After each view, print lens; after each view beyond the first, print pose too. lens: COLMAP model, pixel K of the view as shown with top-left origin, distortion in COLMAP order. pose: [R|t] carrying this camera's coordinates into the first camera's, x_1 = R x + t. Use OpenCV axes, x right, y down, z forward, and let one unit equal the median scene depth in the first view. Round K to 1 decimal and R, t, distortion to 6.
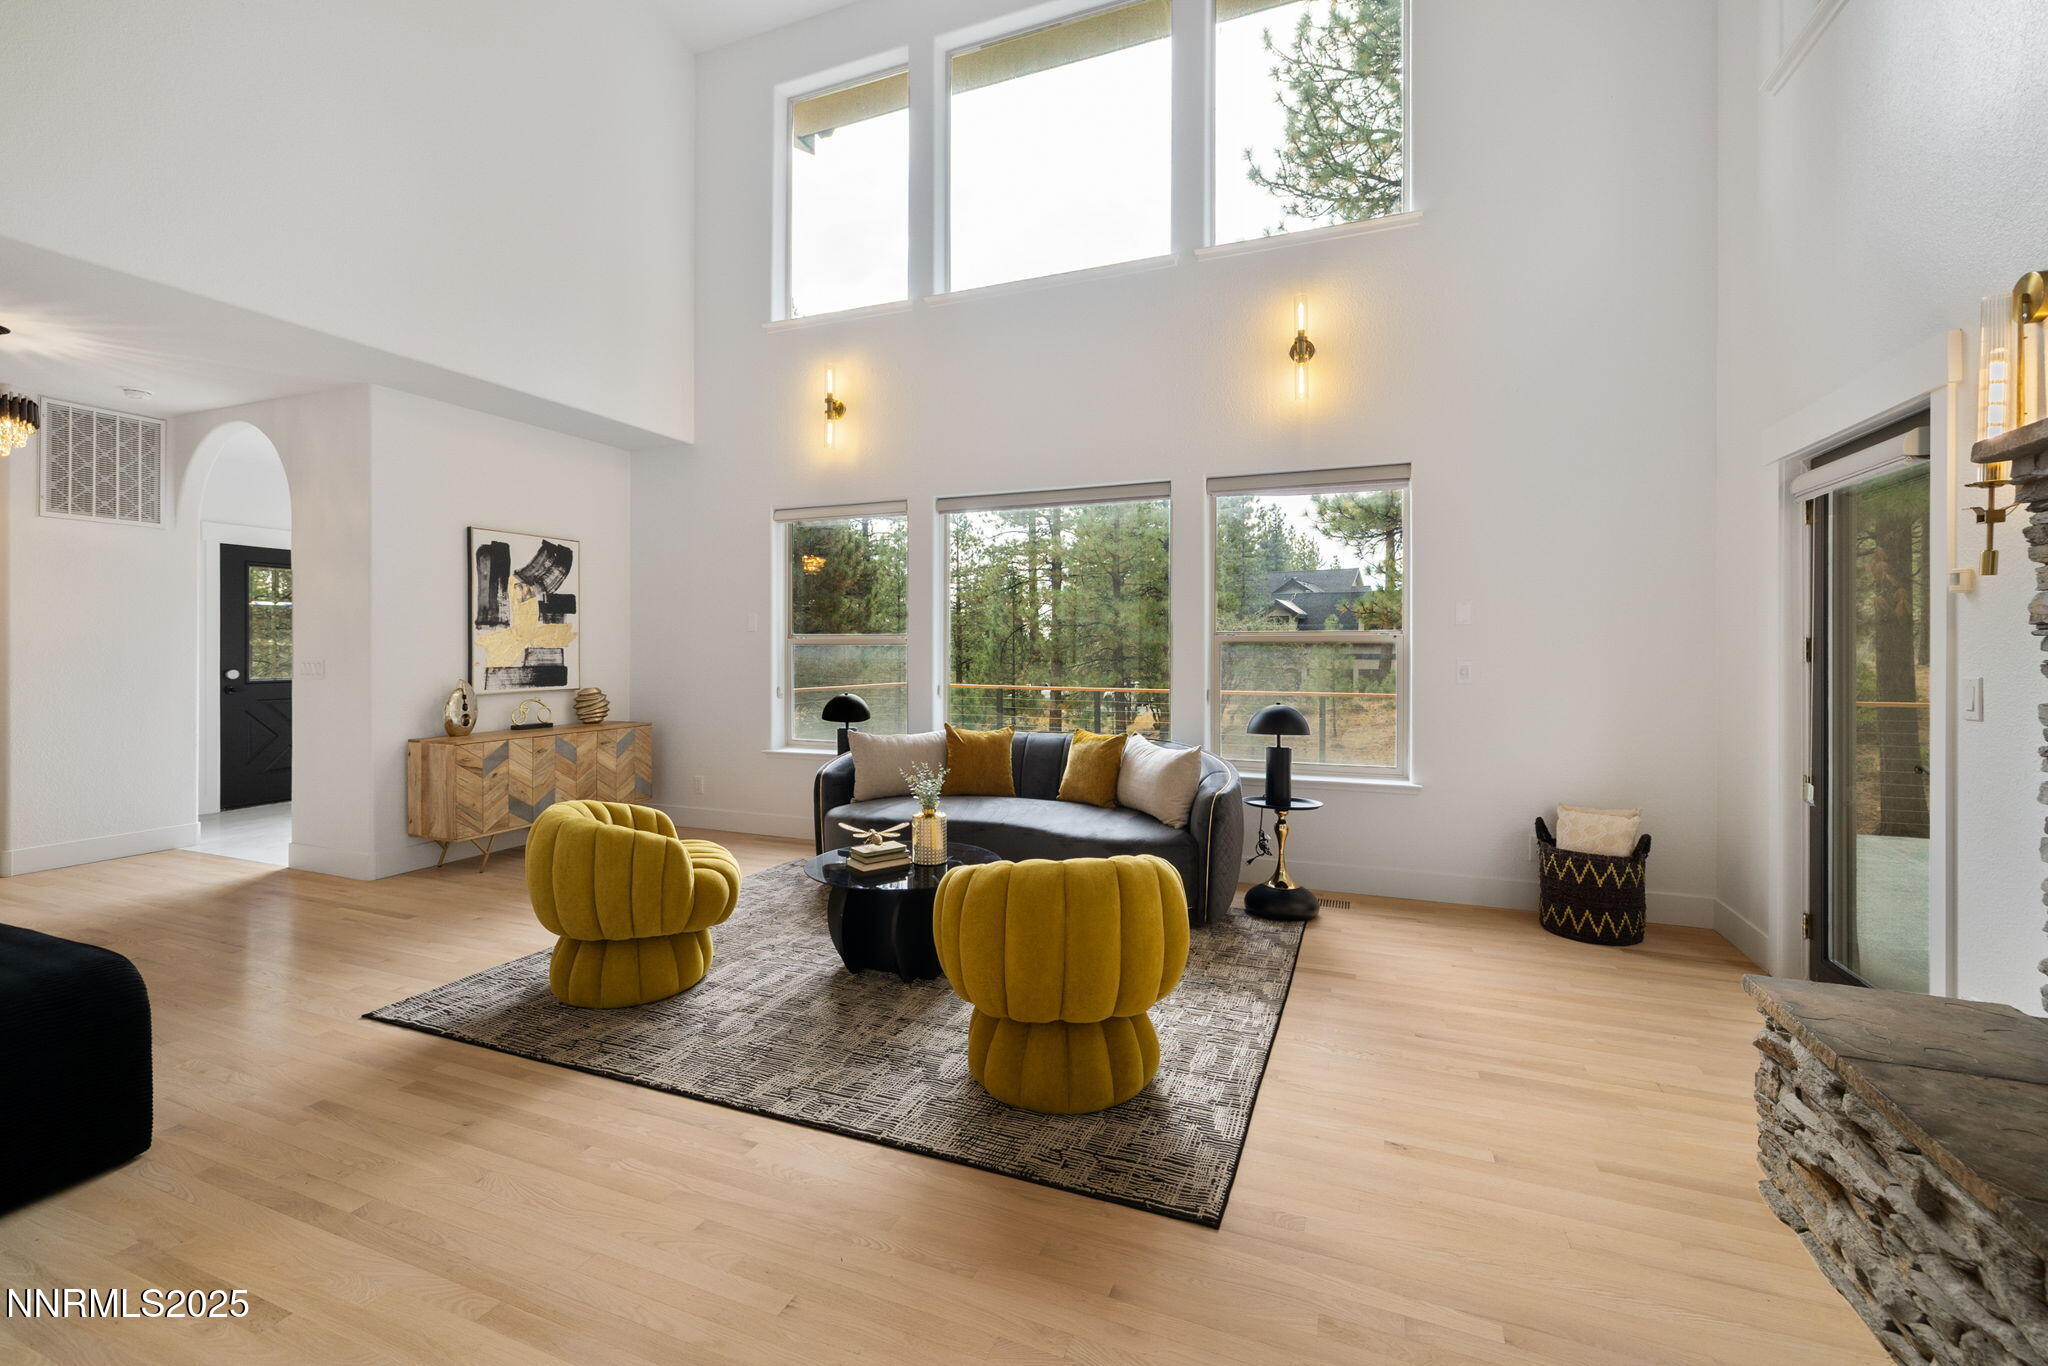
lens RADIAL K [[873.7, 0, 1026.2], [0, 873.7, 665.7], [0, 0, 1]] dist [-0.001441, -0.000188]
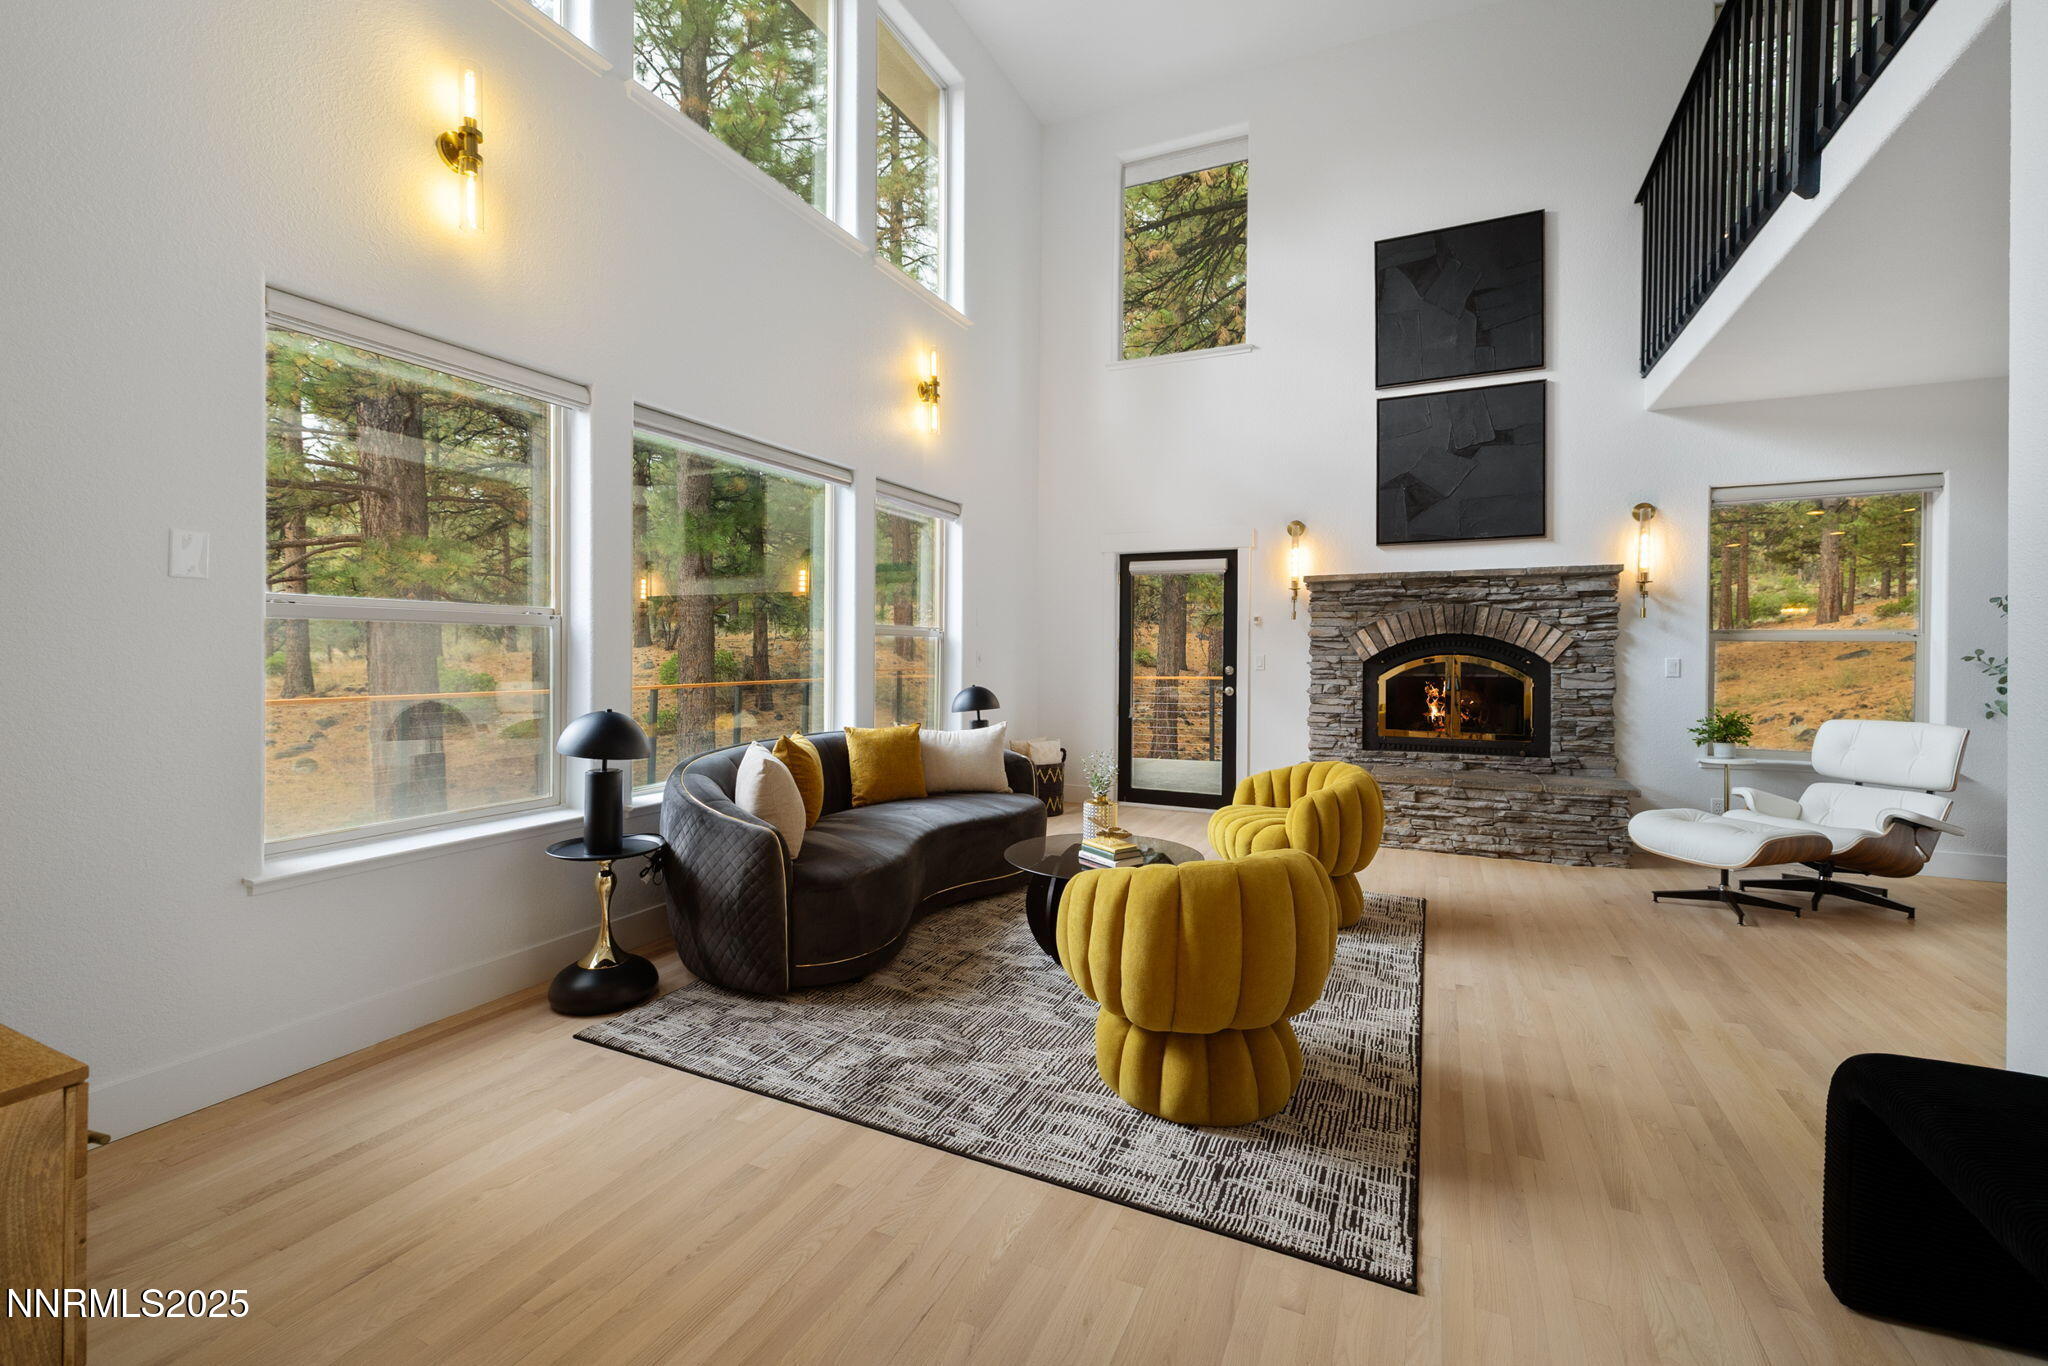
lens RADIAL K [[873.7, 0, 1026.8], [0, 873.7, 667.3], [0, 0, 1]] dist [-0.001441, -0.000188]
pose [[0.046023, -0.016827, 0.998799, -1.602323], [0.008830, 0.999826, 0.016437, -0.002065], [-0.998901, 0.008063, 0.046163, 1.485271]]
